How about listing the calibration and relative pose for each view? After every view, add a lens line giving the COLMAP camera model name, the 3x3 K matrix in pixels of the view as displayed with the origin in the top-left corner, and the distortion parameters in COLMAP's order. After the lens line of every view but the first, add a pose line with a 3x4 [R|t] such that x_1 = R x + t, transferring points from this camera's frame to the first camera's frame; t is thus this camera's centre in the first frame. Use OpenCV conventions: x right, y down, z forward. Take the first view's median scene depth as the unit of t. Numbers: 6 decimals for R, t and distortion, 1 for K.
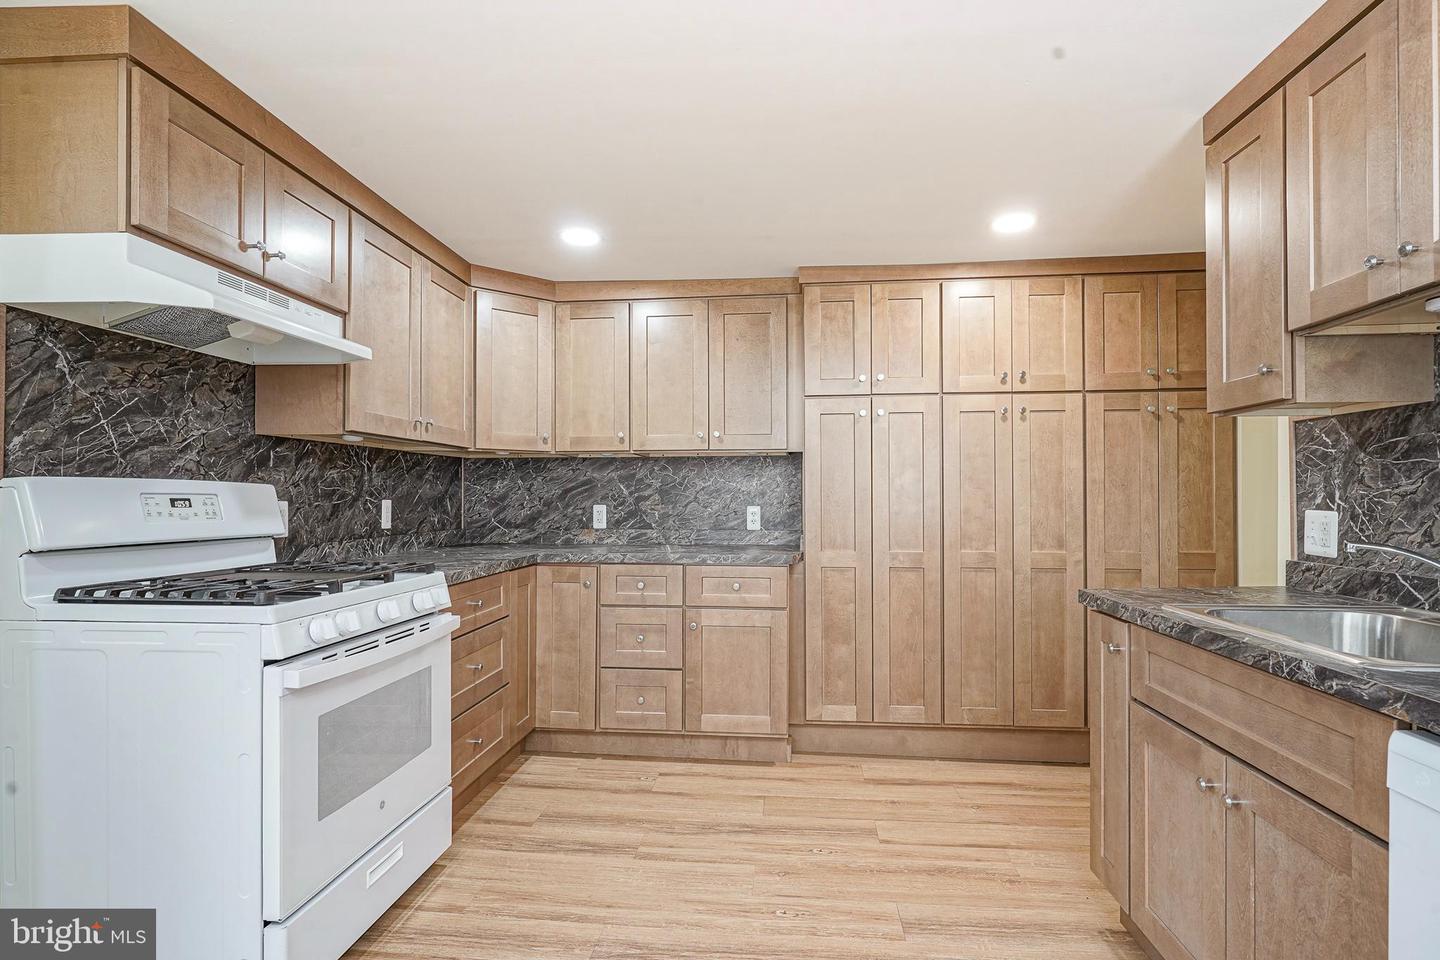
lens RADIAL K [[693.3, 0, 729.0], [0, 693.3, 494.4], [0, 0, 1]] dist [-0.000622, 0.001492]
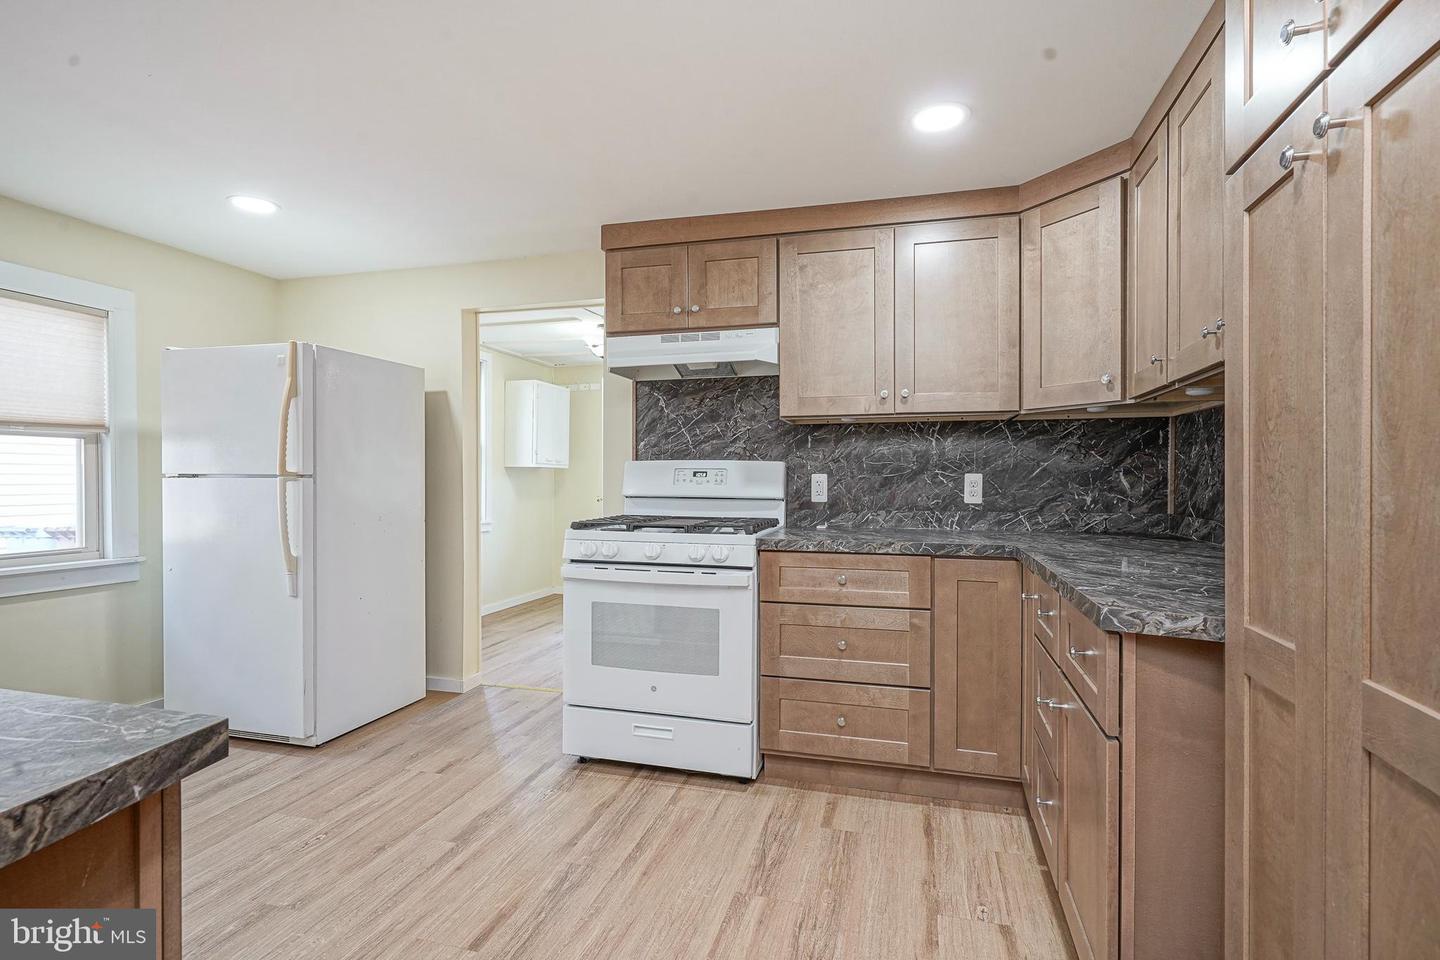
lens RADIAL K [[696.4, 0, 729.6], [0, 696.4, 479.2], [0, 0, 1]] dist [-0.000936, 0.000068]
pose [[-0.173130, 0.005037, -0.984886, 0.593778], [0.002814, 0.999985, 0.004619, 0.011888], [0.984895, -0.001972, -0.173141, 0.962427]]
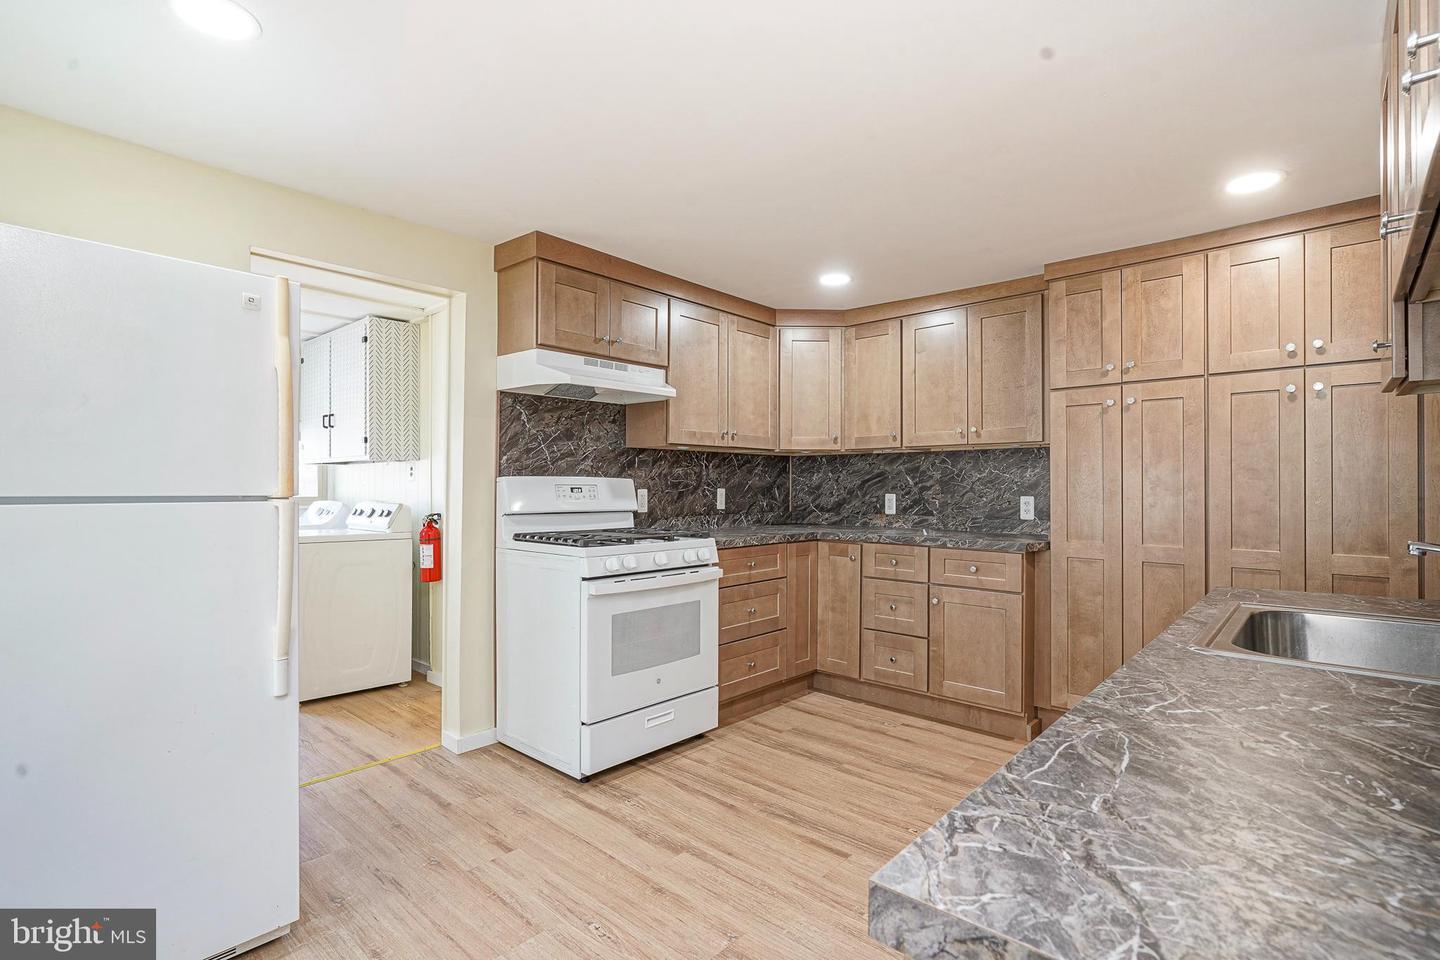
lens RADIAL K [[682.1, 0, 726.2], [0, 682.1, 482.4], [0, 0, 1]] dist [-0.001287, 0.000060]
pose [[0.804499, -0.000493, -0.593954, 0.380938], [-0.000119, 1.000000, -0.000992, -0.003842], [0.593955, 0.000869, 0.804498, -0.114236]]
